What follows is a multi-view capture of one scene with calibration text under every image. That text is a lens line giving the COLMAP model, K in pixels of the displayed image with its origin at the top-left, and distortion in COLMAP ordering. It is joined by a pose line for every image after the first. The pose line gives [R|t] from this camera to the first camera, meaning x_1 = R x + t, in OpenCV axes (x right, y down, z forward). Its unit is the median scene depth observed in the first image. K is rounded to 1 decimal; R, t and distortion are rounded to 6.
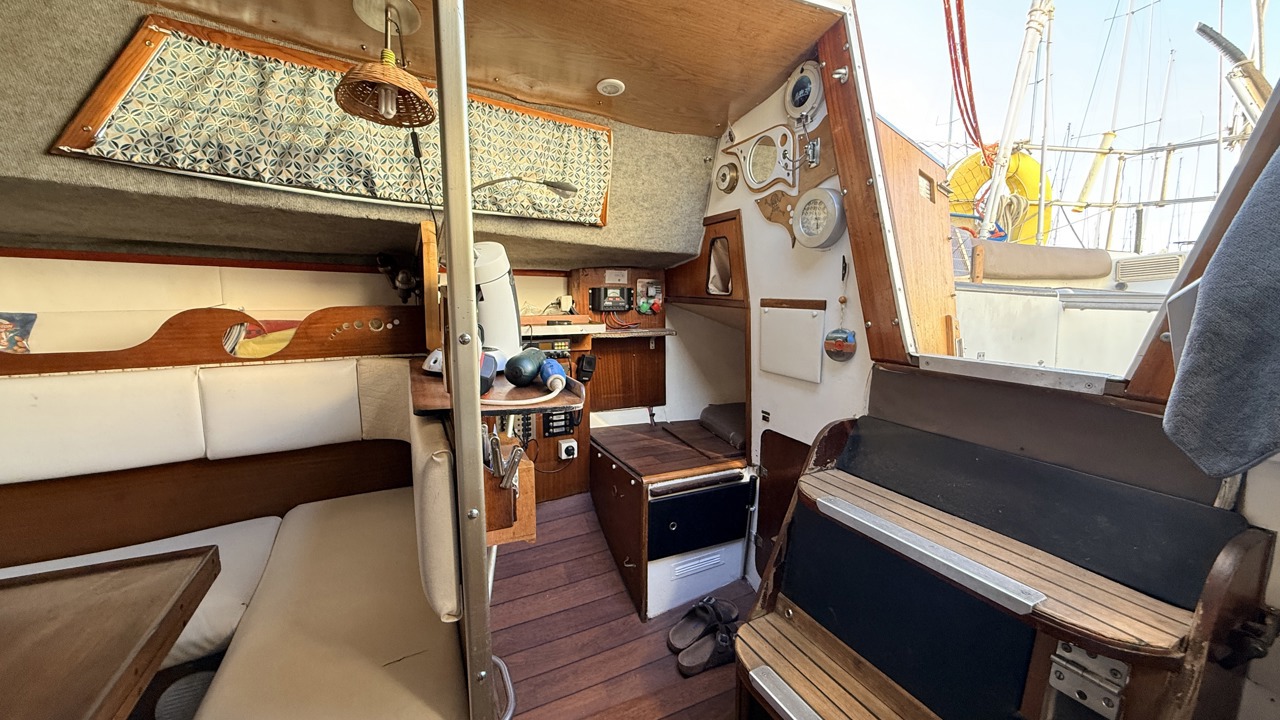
lens RADIAL K [[508.5, 0, 636.8], [0, 508.5, 361.7], [0, 0, 1]] dist [0.000020, 0.000136]
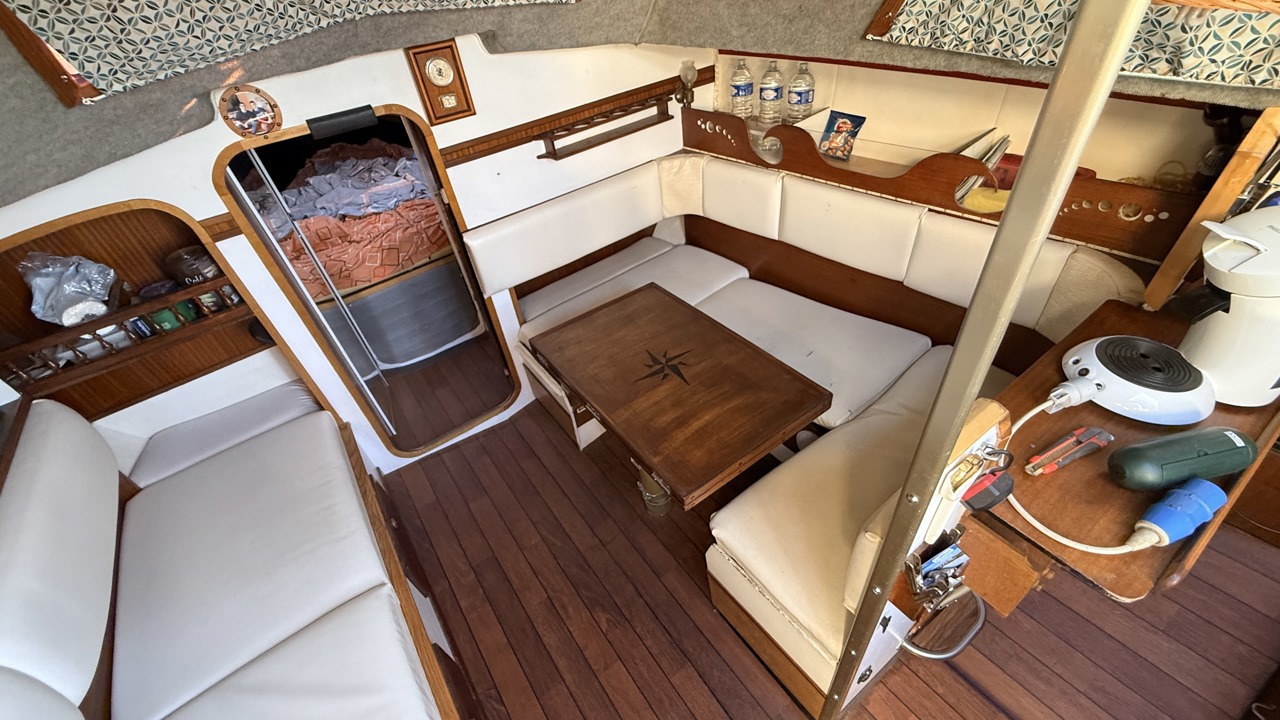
lens RADIAL K [[508.5, 0, 637.3], [0, 508.5, 361.0], [0, 0, 1]] dist [0.000020, 0.000136]
pose [[0.183573, 0.617176, -0.765111, 0.058541], [-0.024963, 0.781014, 0.624015, -0.348906], [0.982689, -0.095453, 0.158780, 0.153899]]
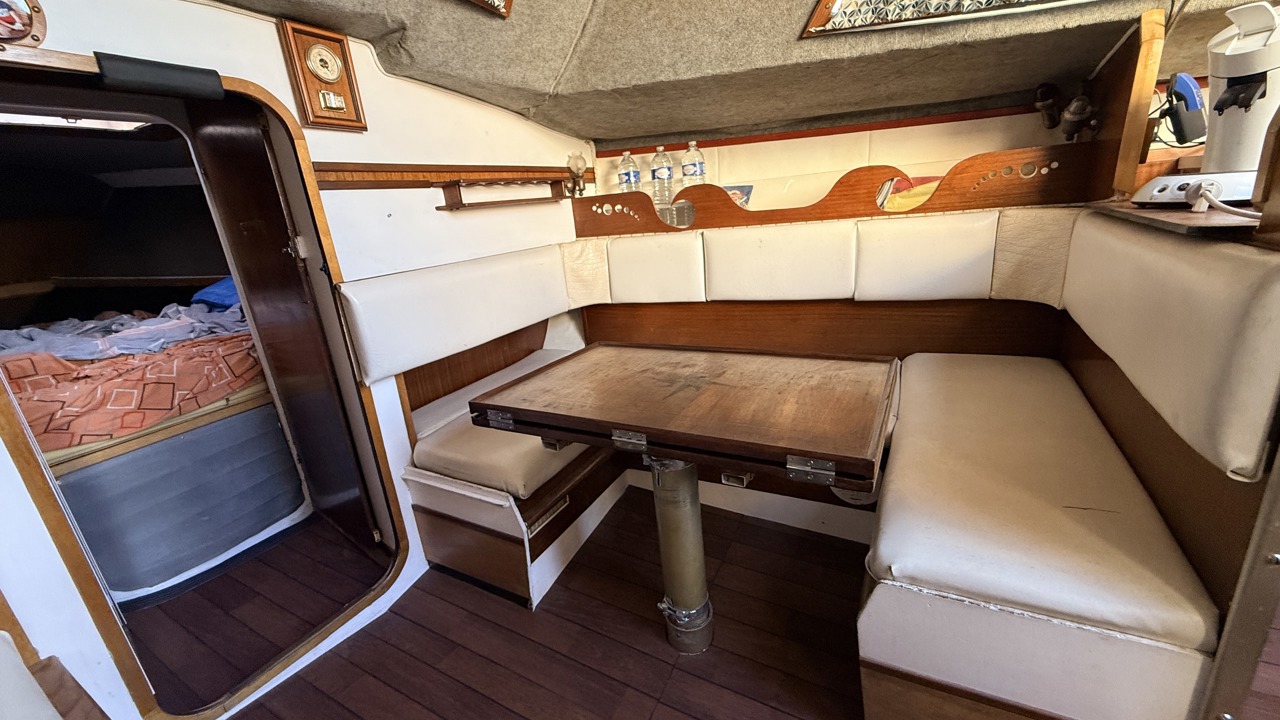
lens RADIAL K [[508.5, 0, 637.4], [0, 508.5, 362.2], [0, 0, 1]] dist [0.000020, 0.000136]
pose [[0.584044, 0.183270, -0.790762, -0.146790], [-0.019676, 0.977089, 0.211922, 0.080629], [0.811483, -0.108213, 0.574269, -0.103858]]
